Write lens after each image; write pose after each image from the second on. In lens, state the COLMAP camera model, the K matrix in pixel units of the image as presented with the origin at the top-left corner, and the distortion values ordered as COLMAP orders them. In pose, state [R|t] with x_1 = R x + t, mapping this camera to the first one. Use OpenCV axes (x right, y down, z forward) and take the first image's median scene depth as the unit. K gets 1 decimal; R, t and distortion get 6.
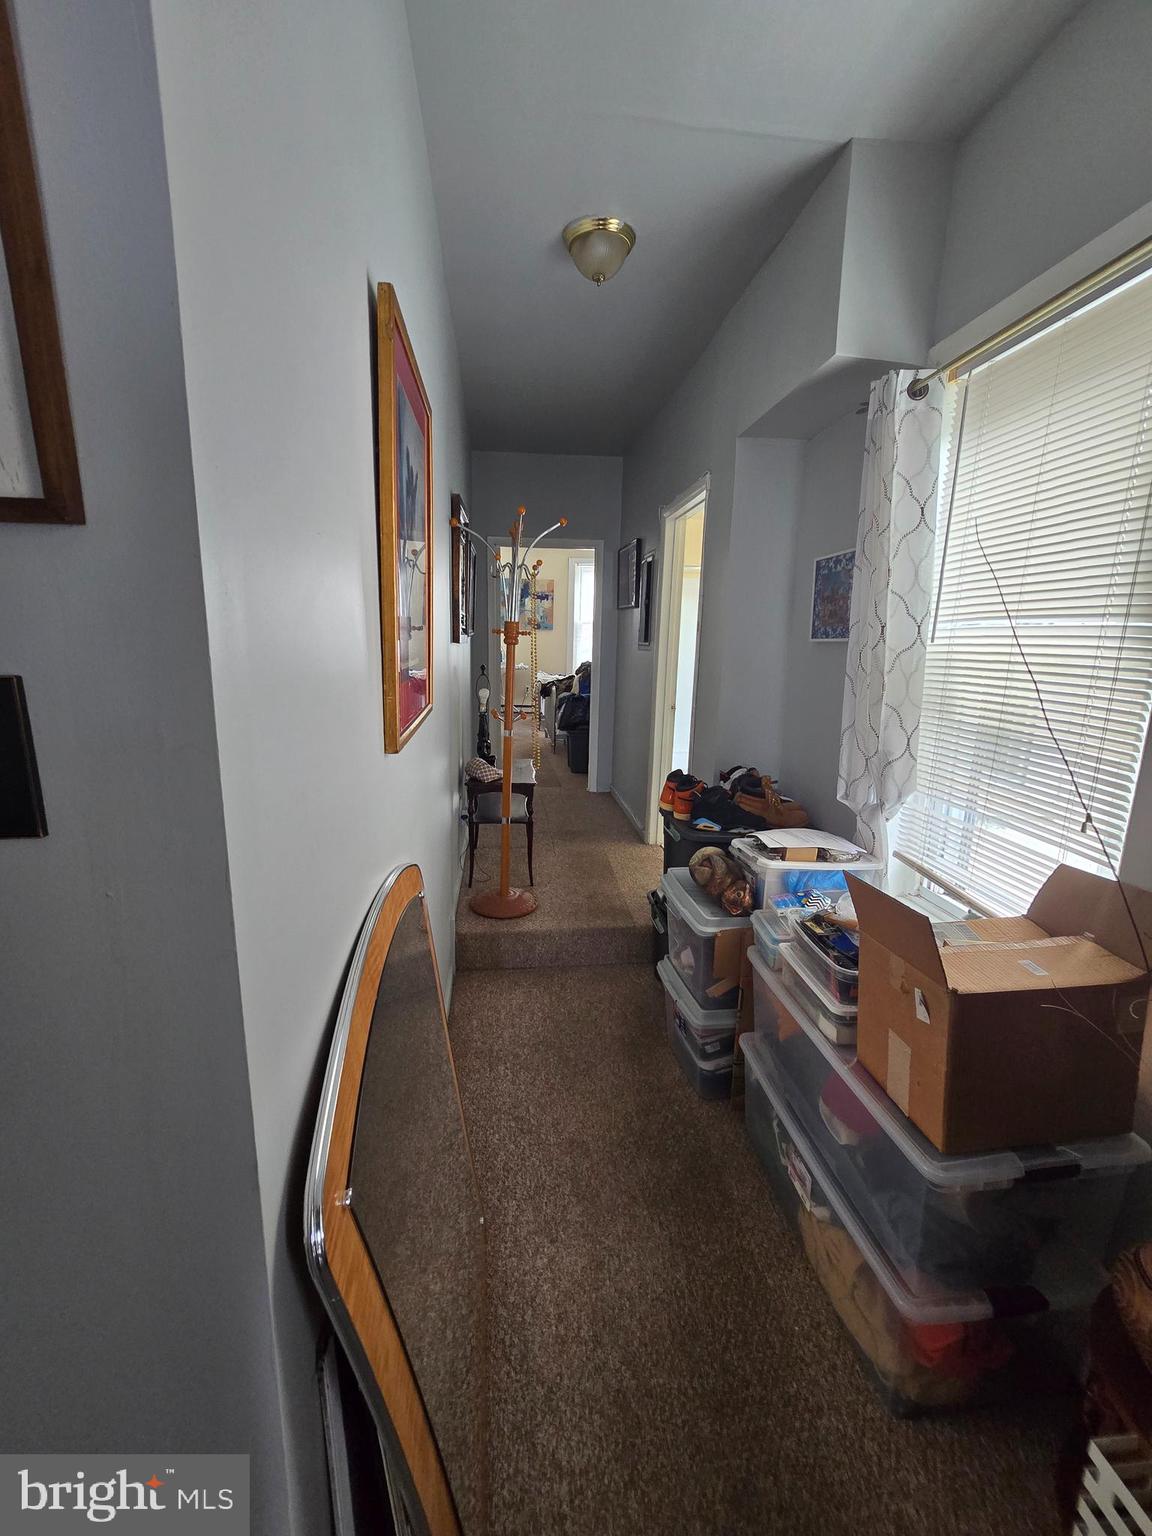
lens RADIAL K [[631.6, 0, 570.0], [0, 631.6, 765.2], [0, 0, 1]] dist [-0.006734, 0.000664]
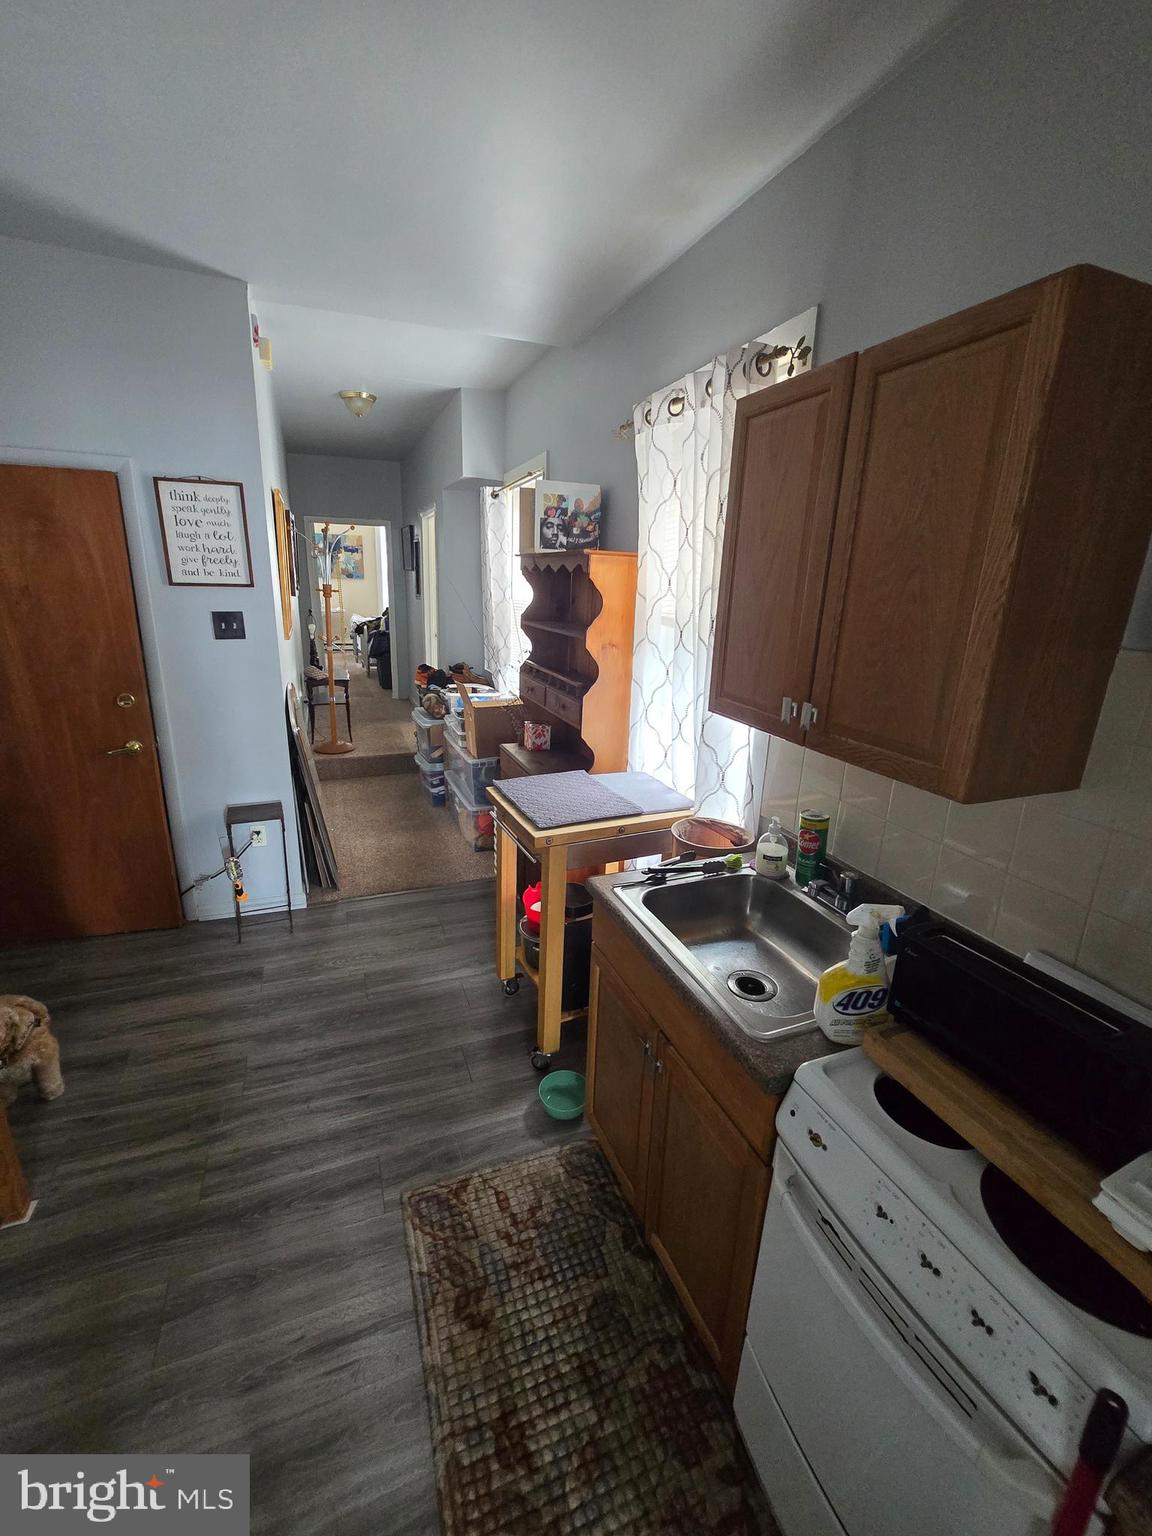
lens RADIAL K [[631.6, 0, 570.0], [0, 631.6, 765.2], [0, 0, 1]] dist [-0.006734, 0.000664]
pose [[0.965782, -0.064484, 0.251212, 0.080751], [0.042613, 0.994888, 0.091554, 0.129796], [-0.255832, -0.077716, 0.963592, -0.826931]]
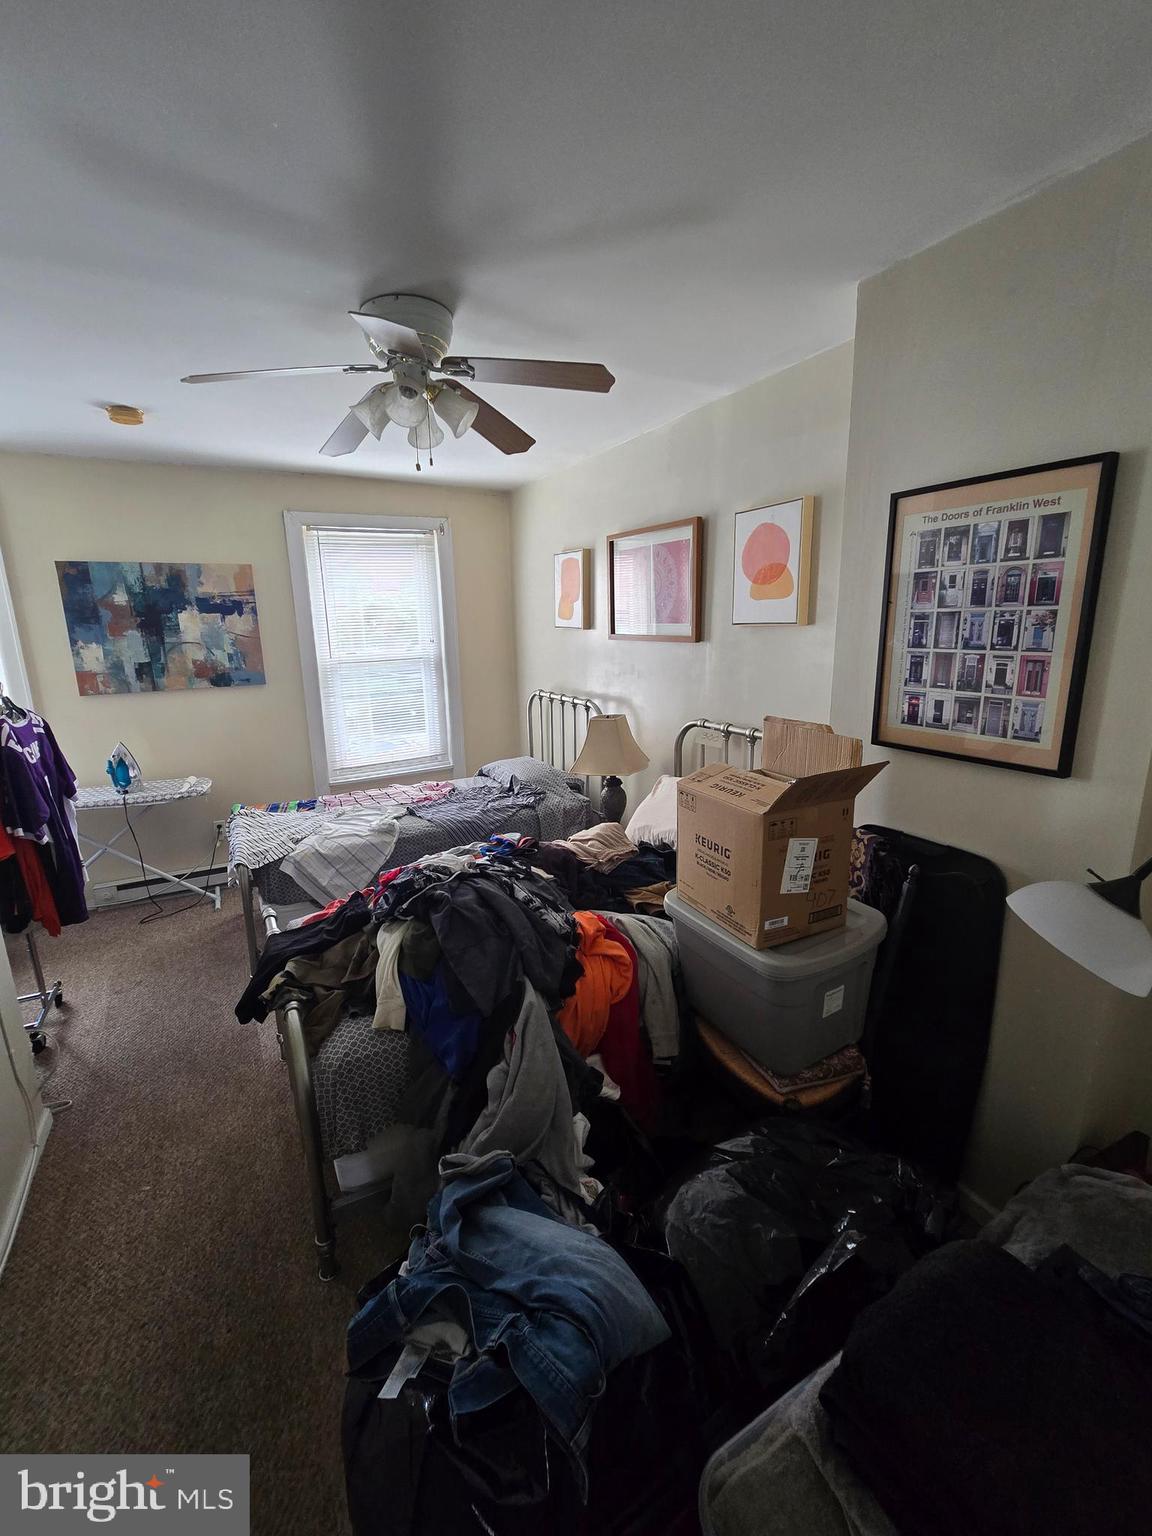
lens RADIAL K [[631.6, 0, 570.0], [0, 631.6, 765.2], [0, 0, 1]] dist [-0.006734, 0.000664]
pose [[0.919087, -0.126963, 0.373041, -0.013393], [0.120084, 0.991887, 0.041726, -0.477136], [-0.375312, 0.006446, 0.926876, 1.657557]]
